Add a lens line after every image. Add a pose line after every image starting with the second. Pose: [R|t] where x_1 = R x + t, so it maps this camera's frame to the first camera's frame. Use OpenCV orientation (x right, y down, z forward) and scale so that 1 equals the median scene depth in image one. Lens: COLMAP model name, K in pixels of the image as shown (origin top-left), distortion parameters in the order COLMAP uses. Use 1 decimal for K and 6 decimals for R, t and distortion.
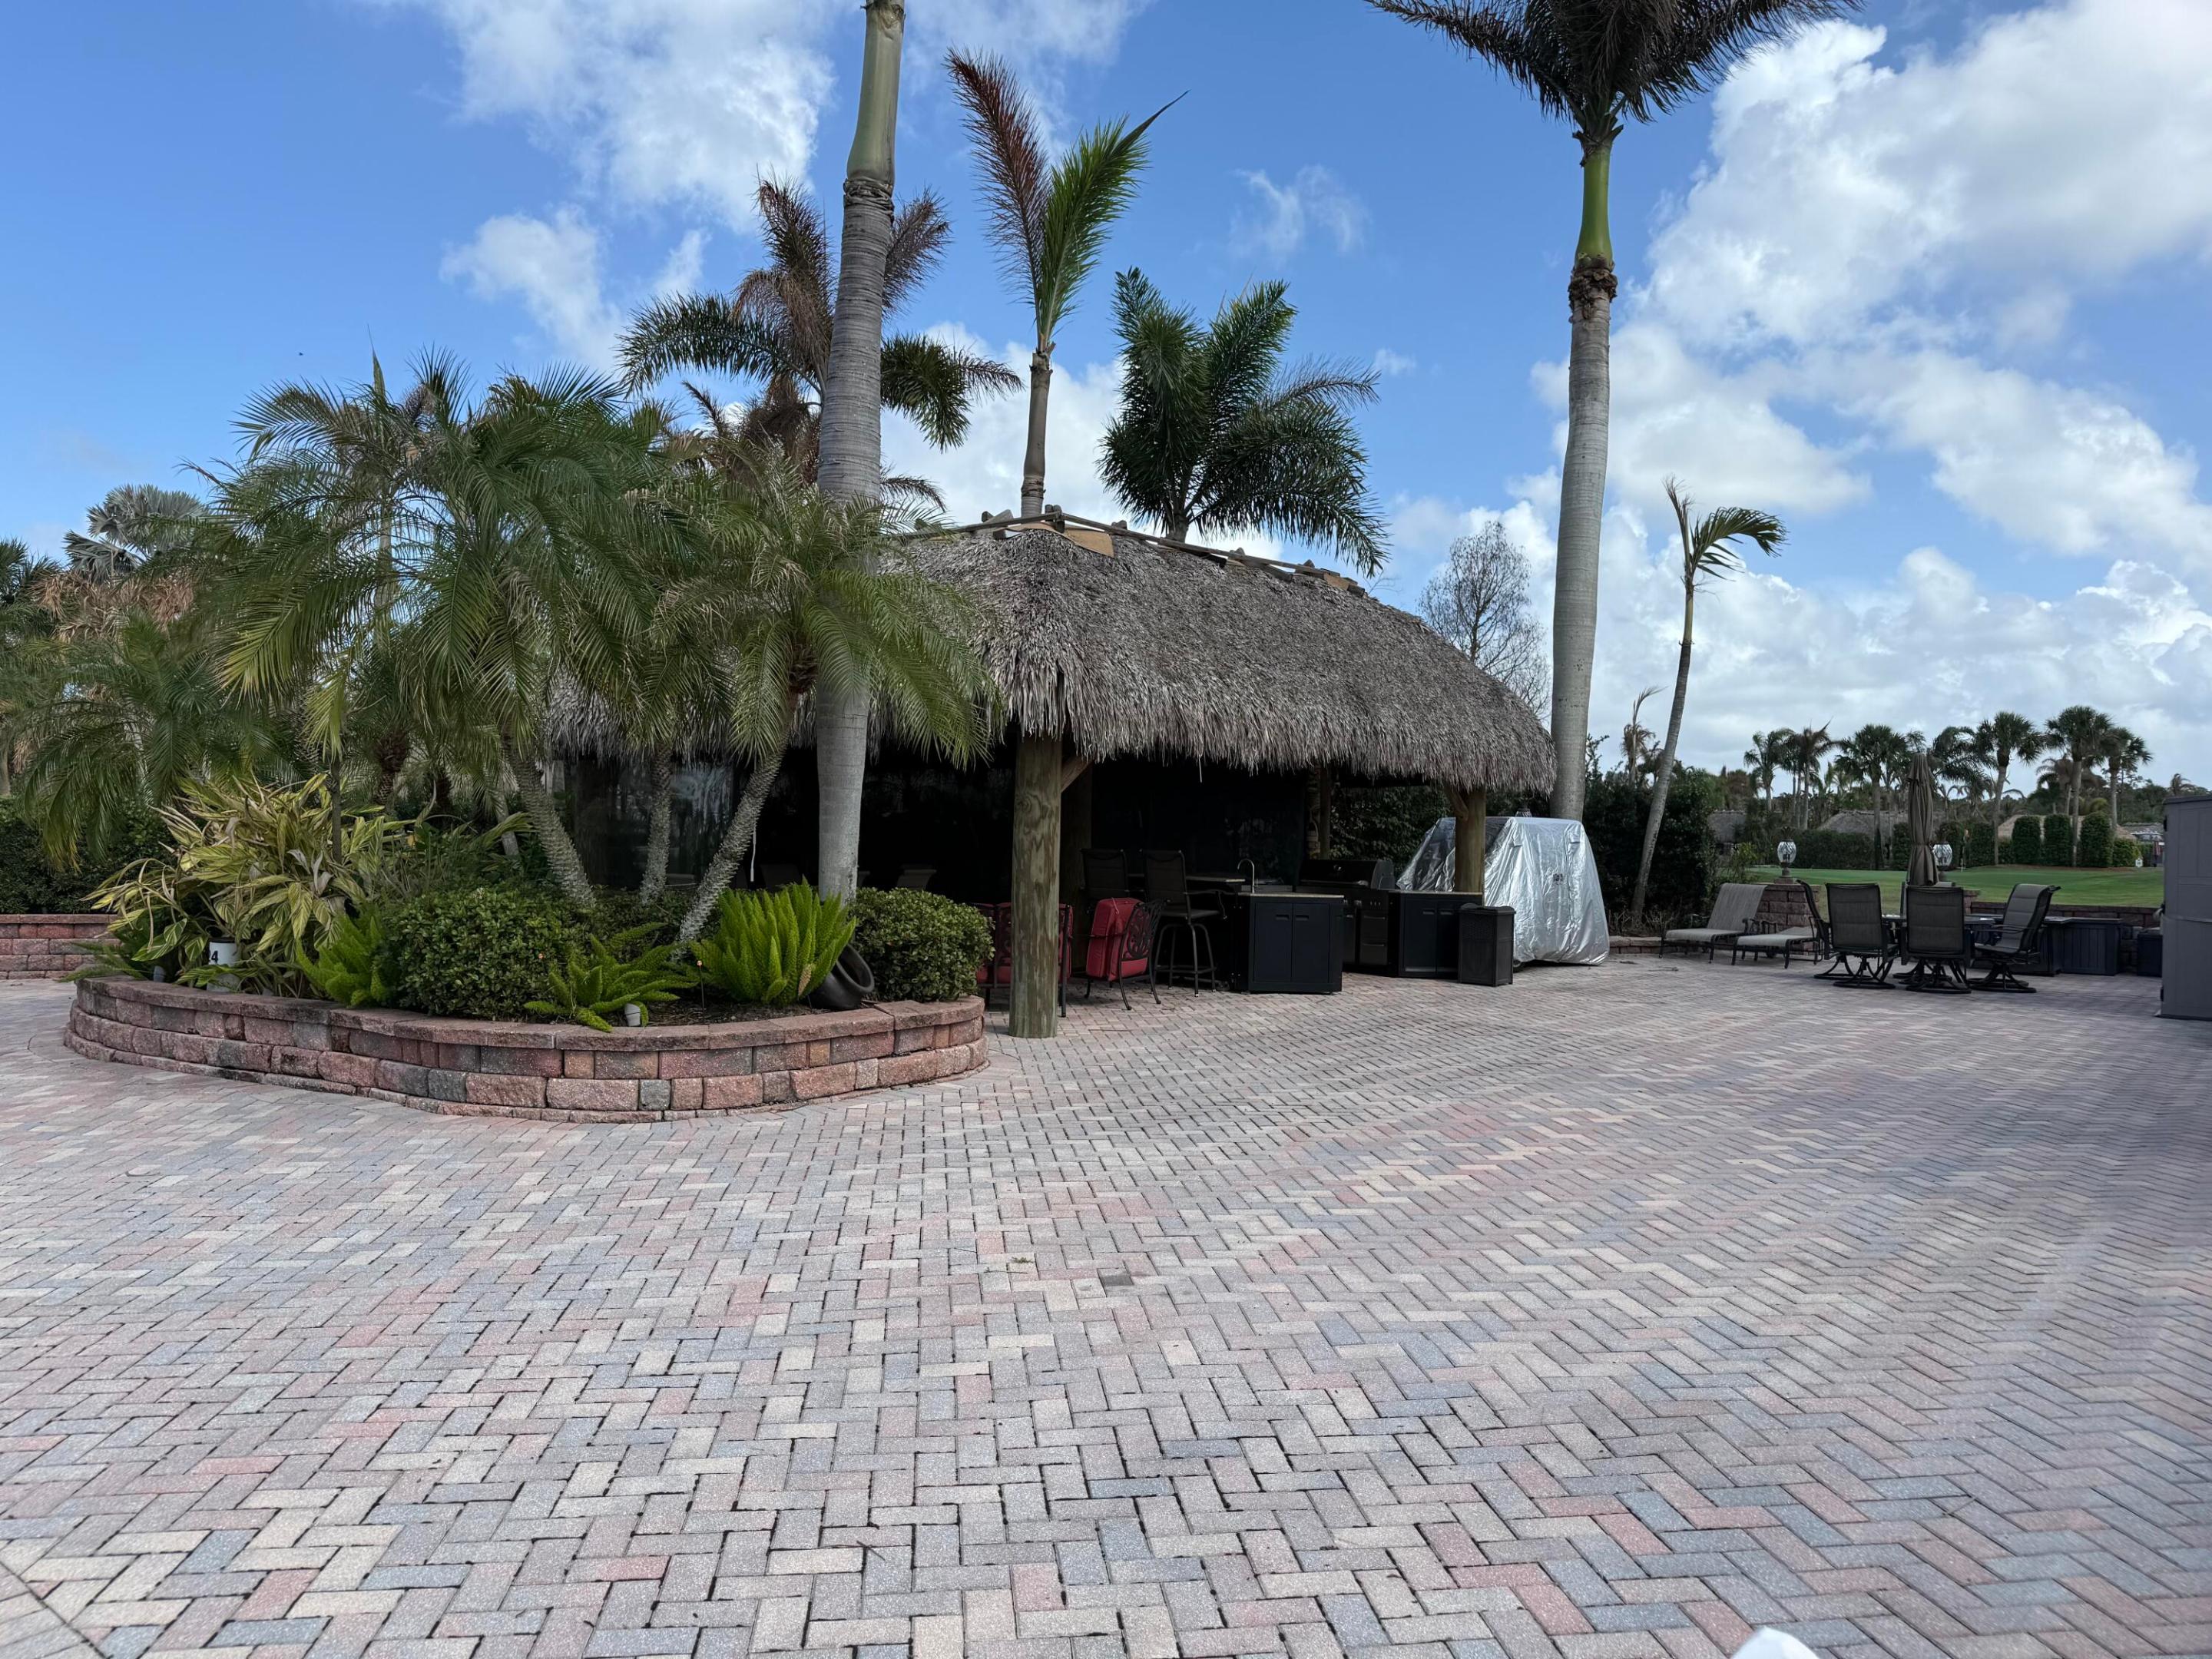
lens RADIAL K [[1477.5, 0, 1099.3], [0, 1477.5, 828.8], [0, 0, 1]] dist [0.036096, -0.077740]
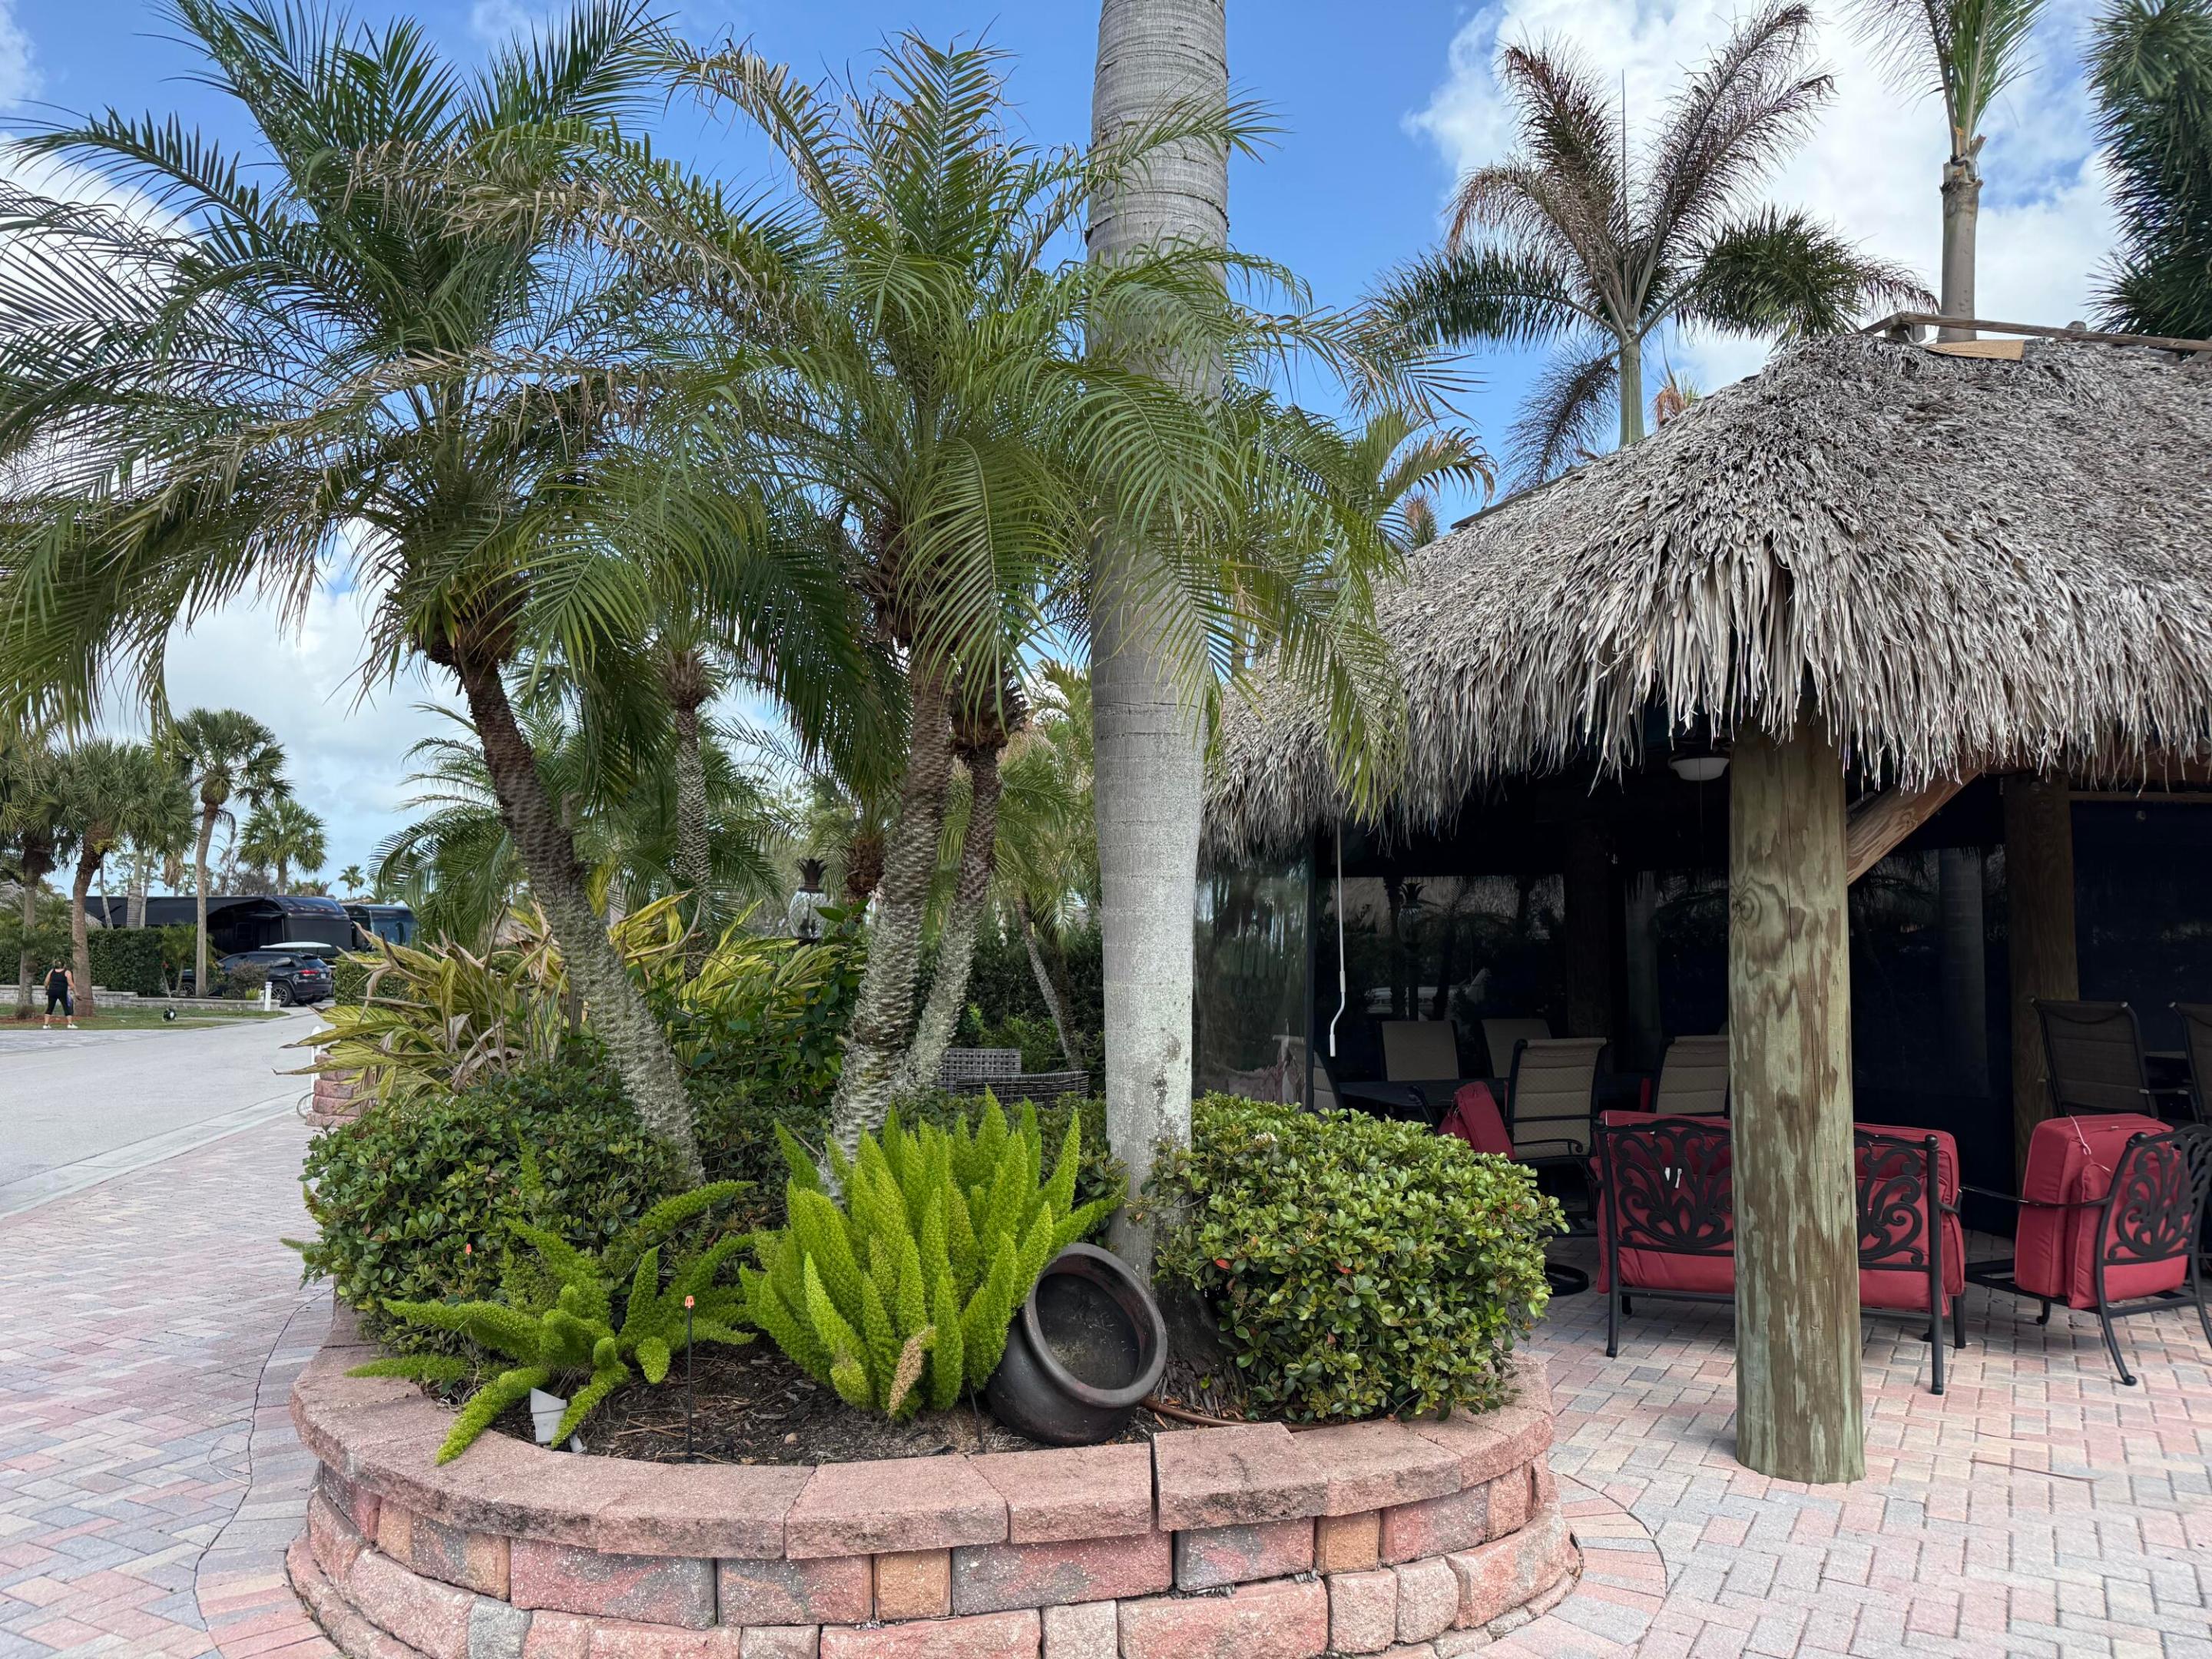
lens RADIAL K [[1546.1, 0, 1106.8], [0, 1546.1, 850.5], [0, 0, 1]] dist [0.042764, -0.059329]
pose [[0.803529, -0.058092, -0.592425, 0.068365], [0.013884, 0.996785, -0.078912, -0.000048], [0.595104, 0.055183, 0.801752, 0.533262]]
